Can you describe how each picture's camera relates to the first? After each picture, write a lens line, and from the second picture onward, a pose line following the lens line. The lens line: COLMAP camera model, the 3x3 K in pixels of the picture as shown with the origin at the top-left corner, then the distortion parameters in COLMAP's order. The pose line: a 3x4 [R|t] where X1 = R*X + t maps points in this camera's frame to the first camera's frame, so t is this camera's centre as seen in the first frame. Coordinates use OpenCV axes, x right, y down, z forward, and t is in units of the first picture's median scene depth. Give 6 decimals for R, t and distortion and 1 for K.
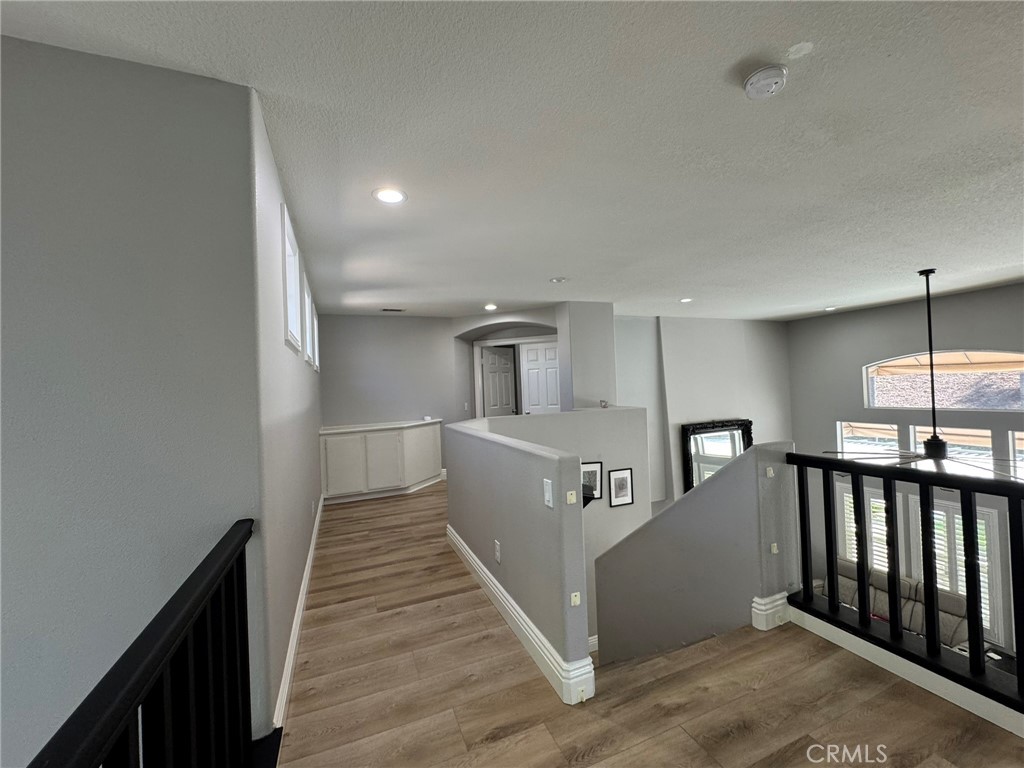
lens RADIAL K [[410.0, 0, 510.7], [0, 410.0, 383.2], [0, 0, 1]] dist [0.000004, -0.000509]
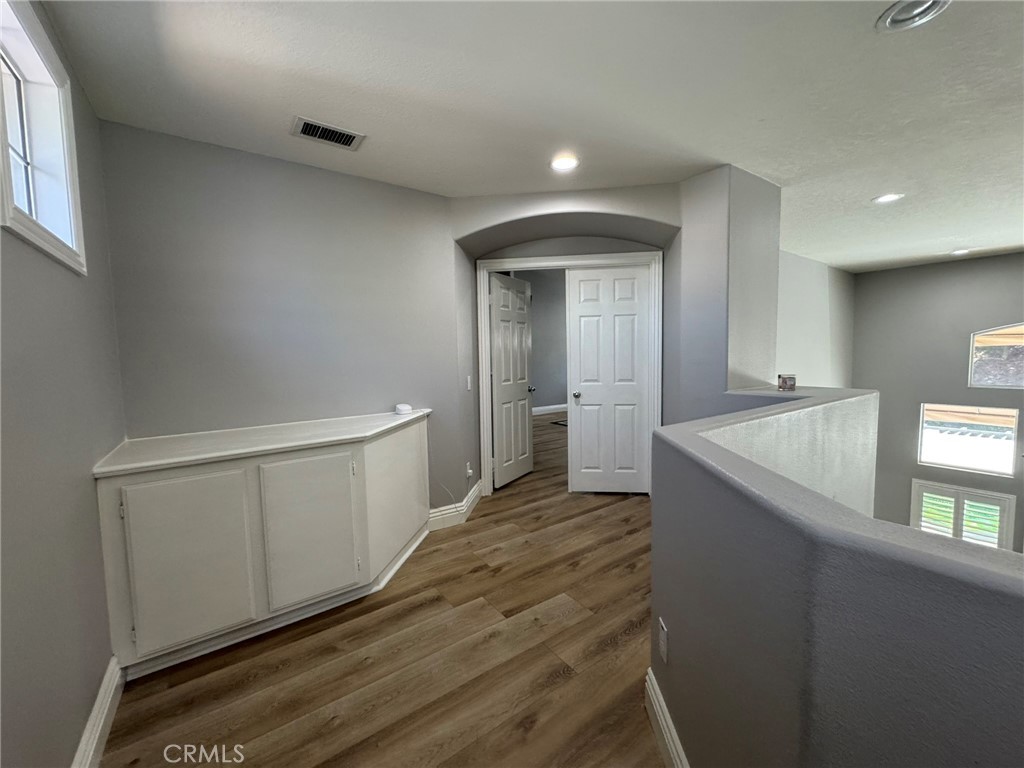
lens RADIAL K [[410.0, 0, 511.7], [0, 410.0, 380.8], [0, 0, 1]] dist [0.000004, -0.000509]
pose [[0.967226, 0.005621, 0.253853, -0.185334], [-0.022616, 0.997689, 0.064078, 0.019866], [-0.252906, -0.067720, 0.965118, 0.481400]]
